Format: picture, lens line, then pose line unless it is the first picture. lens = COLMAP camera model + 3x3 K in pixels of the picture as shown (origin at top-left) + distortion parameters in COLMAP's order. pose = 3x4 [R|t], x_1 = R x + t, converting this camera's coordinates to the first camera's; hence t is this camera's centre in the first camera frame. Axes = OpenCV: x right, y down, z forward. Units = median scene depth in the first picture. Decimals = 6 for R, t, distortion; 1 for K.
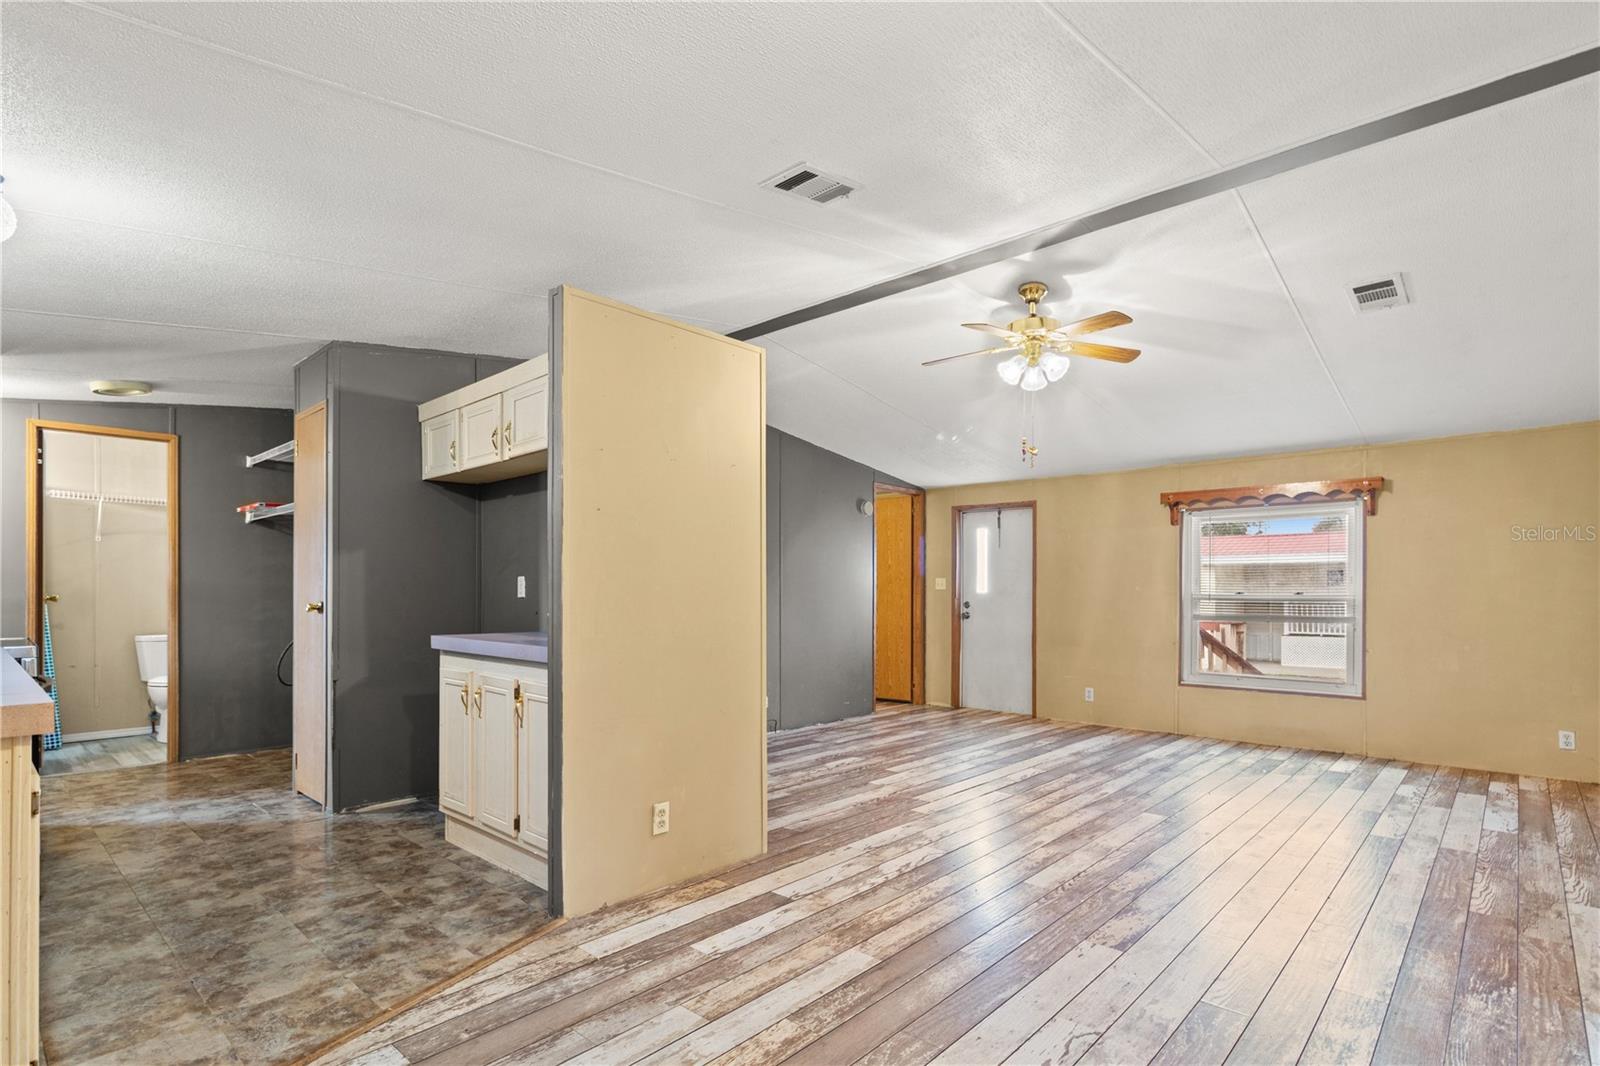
lens RADIAL K [[773.0, 0, 812.7], [0, 773.0, 592.2], [0, 0, 1]] dist [0.004907, 0.001221]
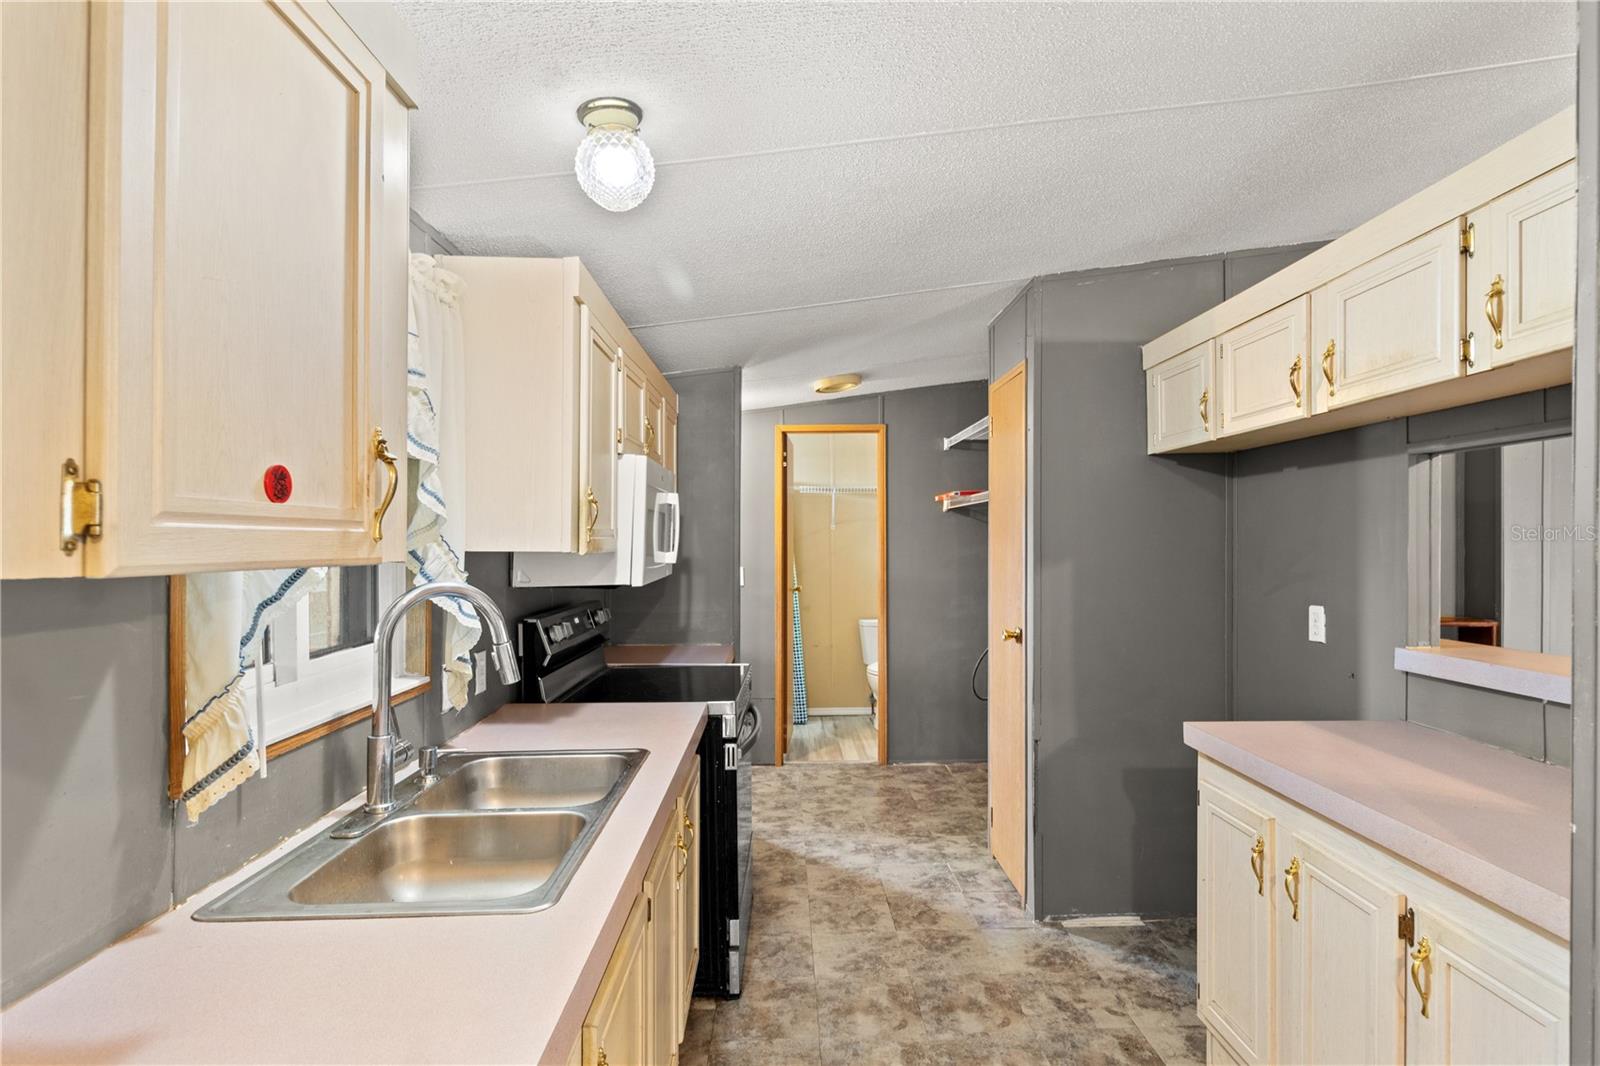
lens RADIAL K [[805.2, 0, 806.6], [0, 805.2, 544.0], [0, 0, 1]] dist [0.000277, 0.000323]
pose [[0.689172, 0.000921, -0.724597, -0.204469], [0.002390, 0.999991, 0.003544, -0.071812], [0.724594, -0.004175, 0.689163, 0.302057]]
